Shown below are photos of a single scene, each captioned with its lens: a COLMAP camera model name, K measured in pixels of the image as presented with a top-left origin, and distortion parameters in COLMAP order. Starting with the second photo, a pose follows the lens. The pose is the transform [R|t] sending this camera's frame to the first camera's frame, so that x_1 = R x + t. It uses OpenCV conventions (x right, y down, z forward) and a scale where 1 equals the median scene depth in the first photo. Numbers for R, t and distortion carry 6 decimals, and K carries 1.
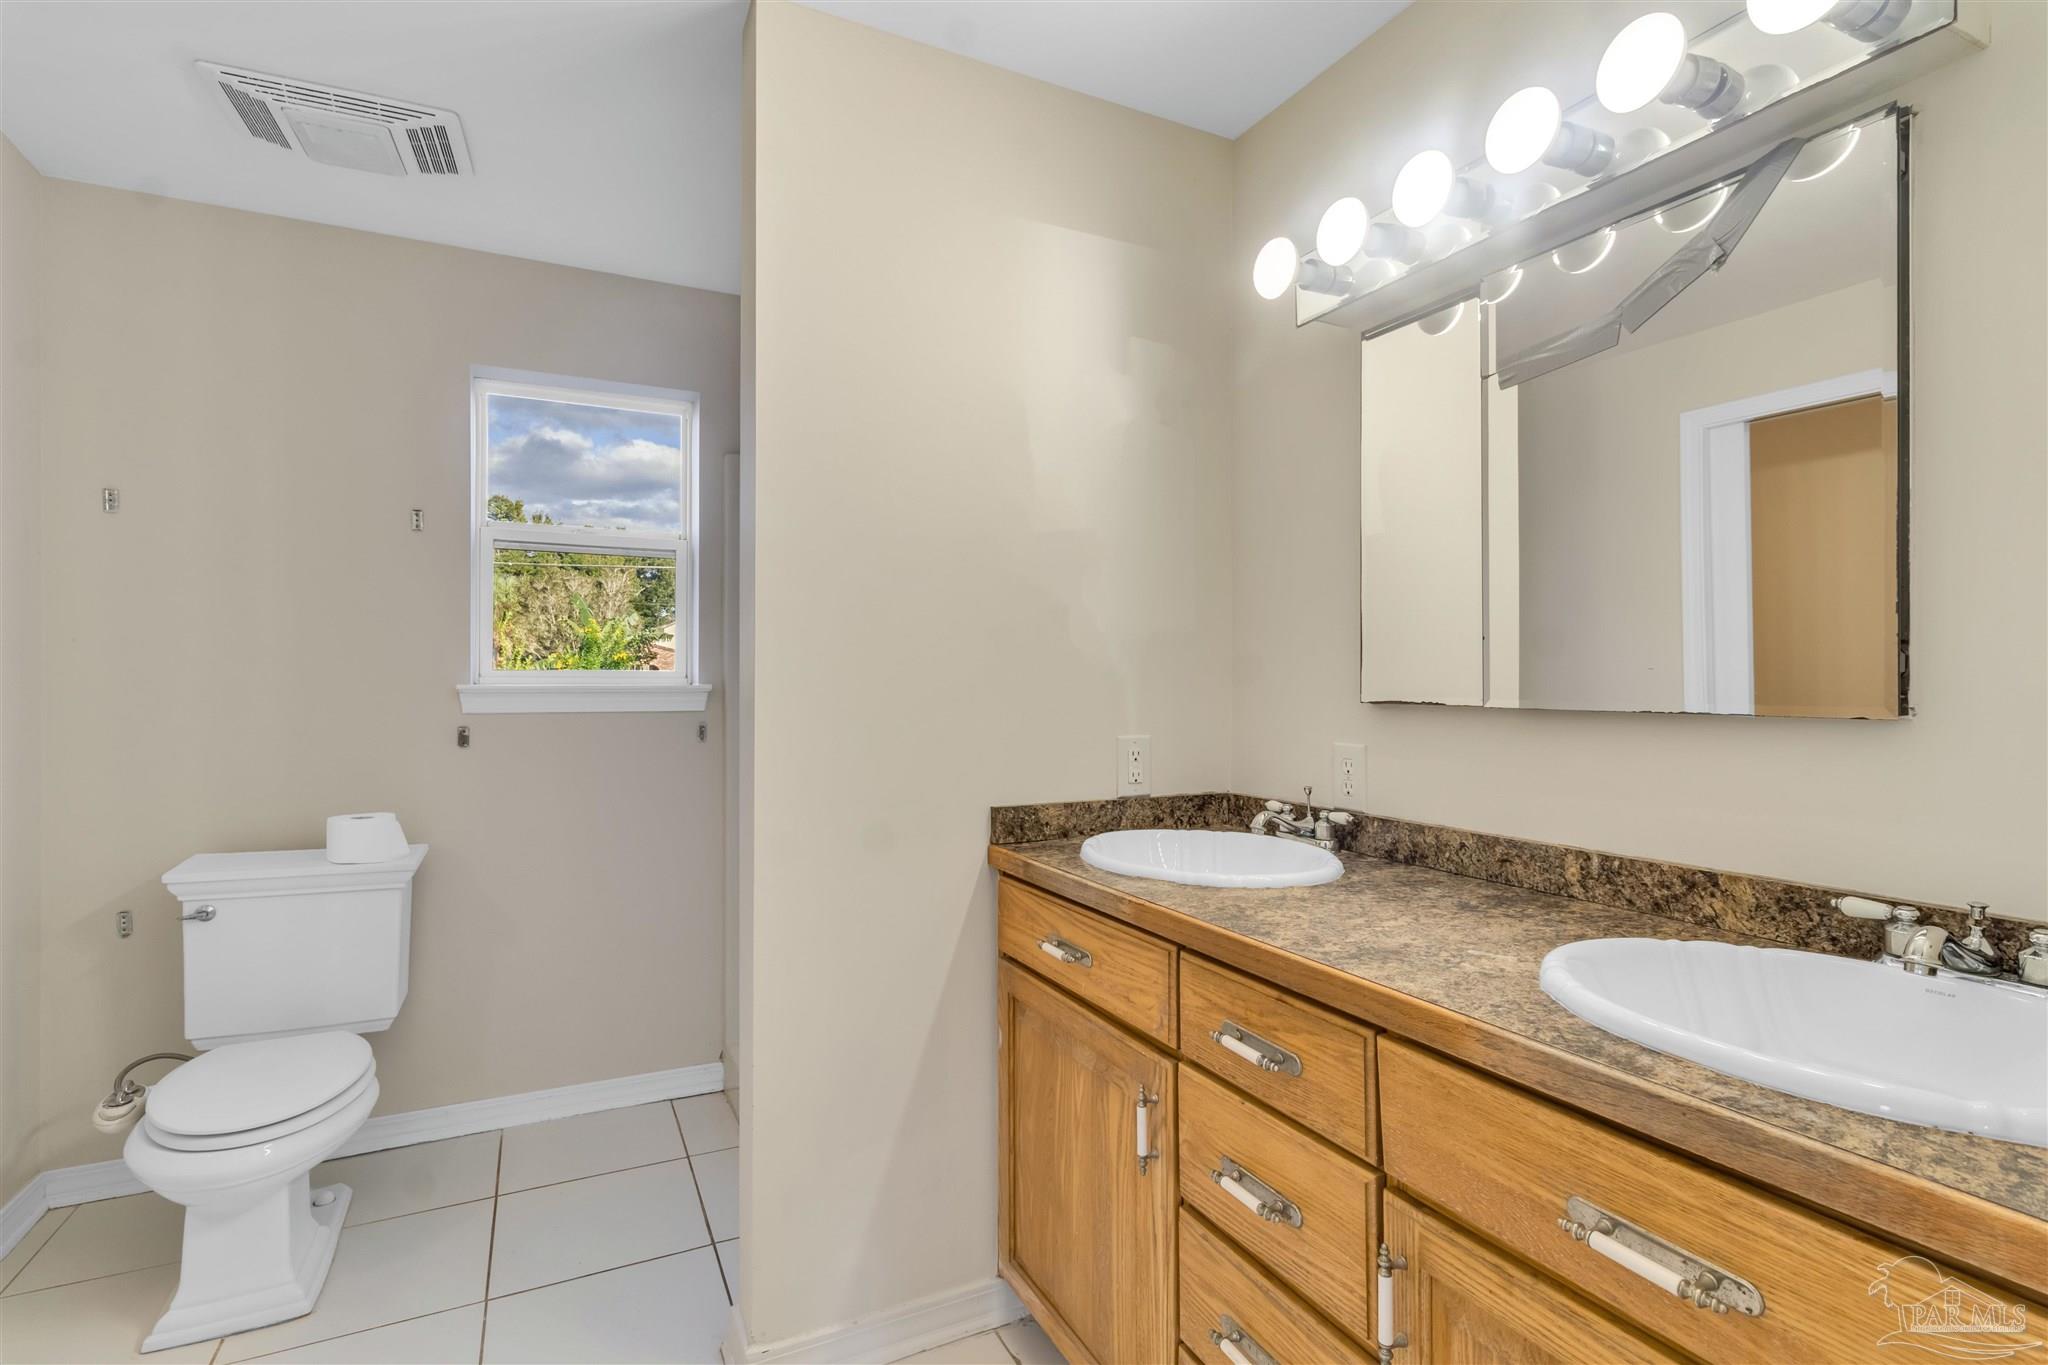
lens RADIAL K [[972.7, 0, 1016.7], [0, 972.7, 673.5], [0, 0, 1]] dist [-0.001575, -0.000560]
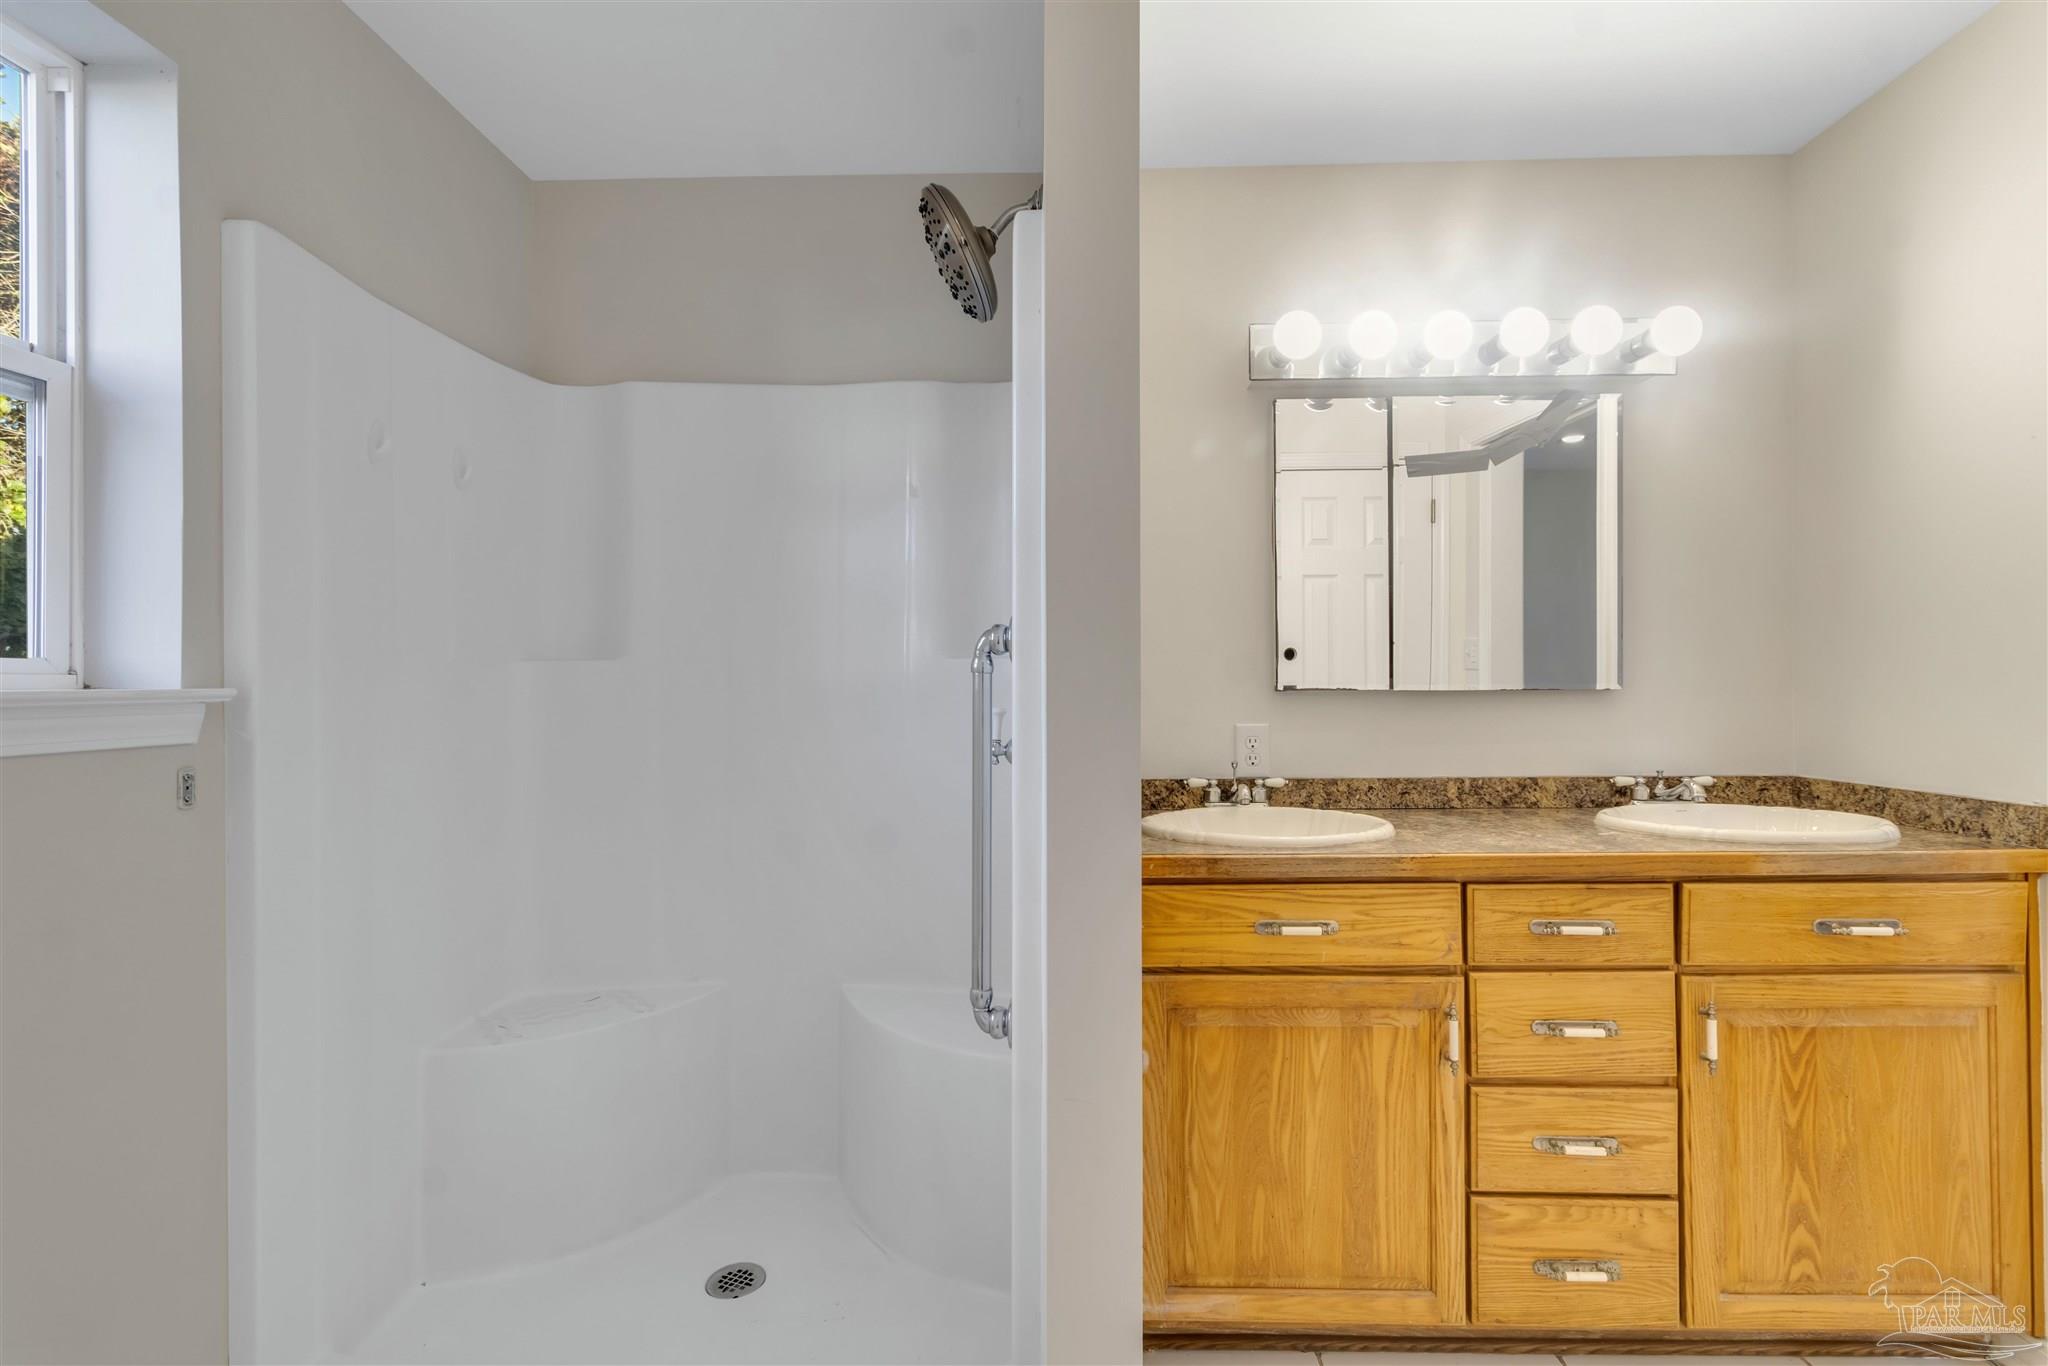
lens RADIAL K [[972.7, 0, 1016.7], [0, 972.7, 674.0], [0, 0, 1]] dist [-0.001575, -0.000560]
pose [[0.464777, -0.000155, 0.885428, -1.181046], [0.001379, 0.999999, -0.000548, 0.010819], [-0.885427, 0.001476, 0.464777, 0.900330]]
